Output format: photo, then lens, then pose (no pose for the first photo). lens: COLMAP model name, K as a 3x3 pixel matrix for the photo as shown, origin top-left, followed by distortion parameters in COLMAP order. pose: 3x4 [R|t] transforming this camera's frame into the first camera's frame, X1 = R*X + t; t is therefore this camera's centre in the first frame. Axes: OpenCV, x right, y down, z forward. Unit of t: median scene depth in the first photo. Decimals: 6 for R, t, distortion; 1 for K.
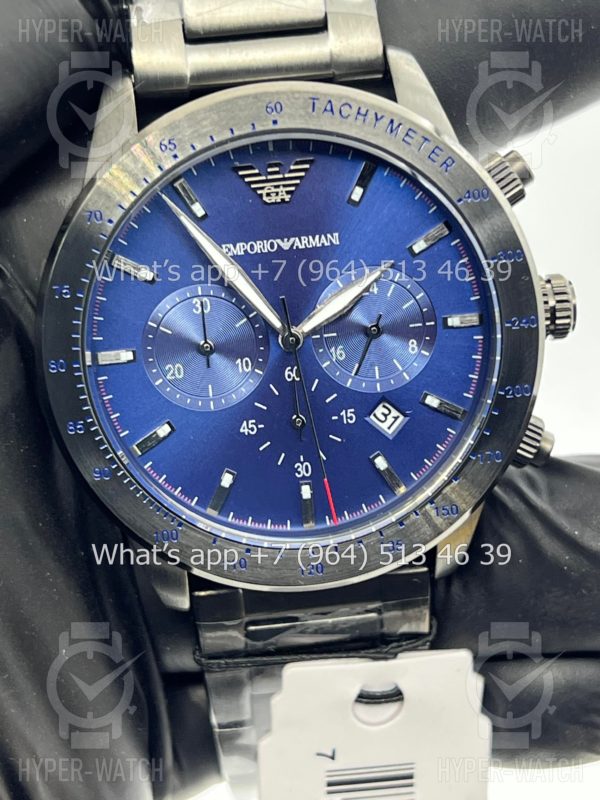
lens RADIAL K [[1832.9, 0, 300.0], [0, 1832.9, 400.0], [0, 0, 1]] dist [0.010403, -0.243682]
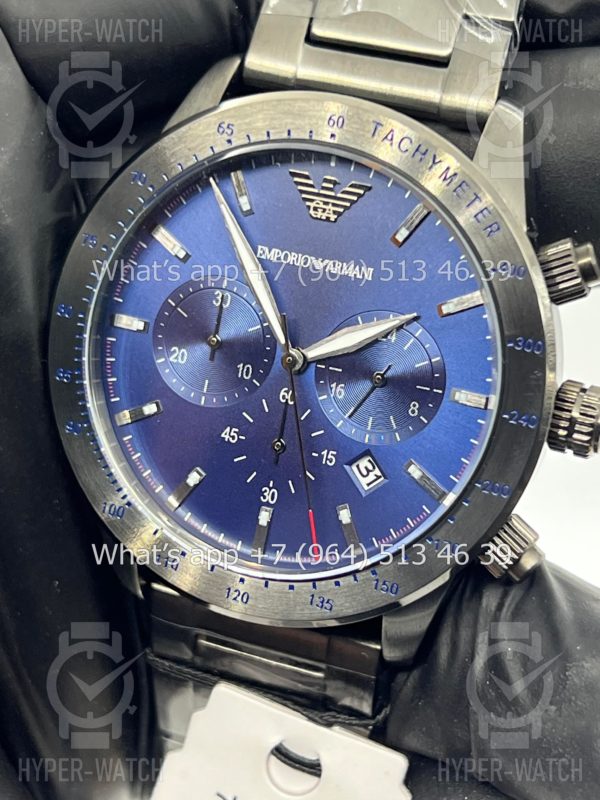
lens RADIAL K [[1832.9, 0, 300.0], [0, 1832.9, 400.0], [0, 0, 1]] dist [0.010403, -0.243682]
pose [[0.882731, 0.310505, -0.352664, 0.339796], [-0.327581, 0.944749, 0.011860, -0.025736], [0.336862, 0.105056, 0.935675, 0.107385]]
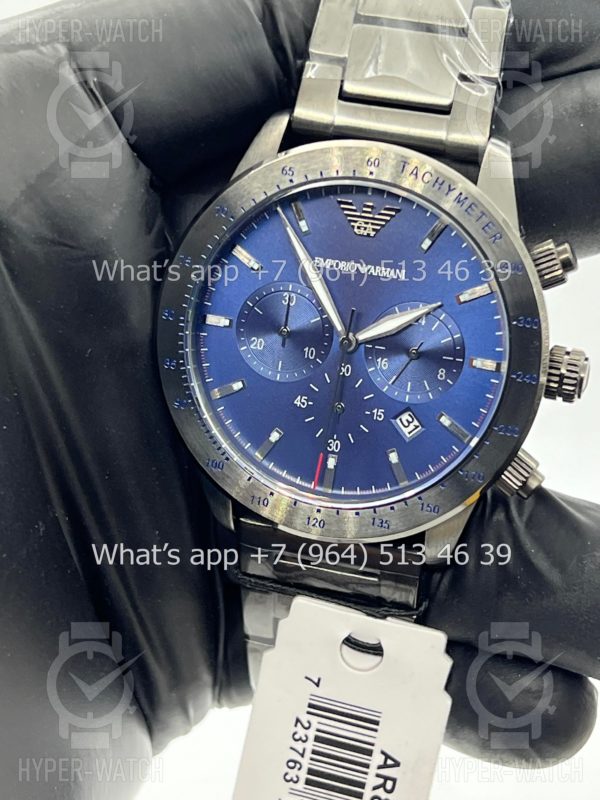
lens RADIAL K [[1832.9, 0, 300.0], [0, 1832.9, 400.0], [0, 0, 1]] dist [0.010403, -0.243682]
pose [[0.921596, 0.264962, -0.283649, 0.332107], [-0.271155, 0.962368, 0.017965, -0.008638], [0.277734, 0.060356, 0.958760, -0.219502]]
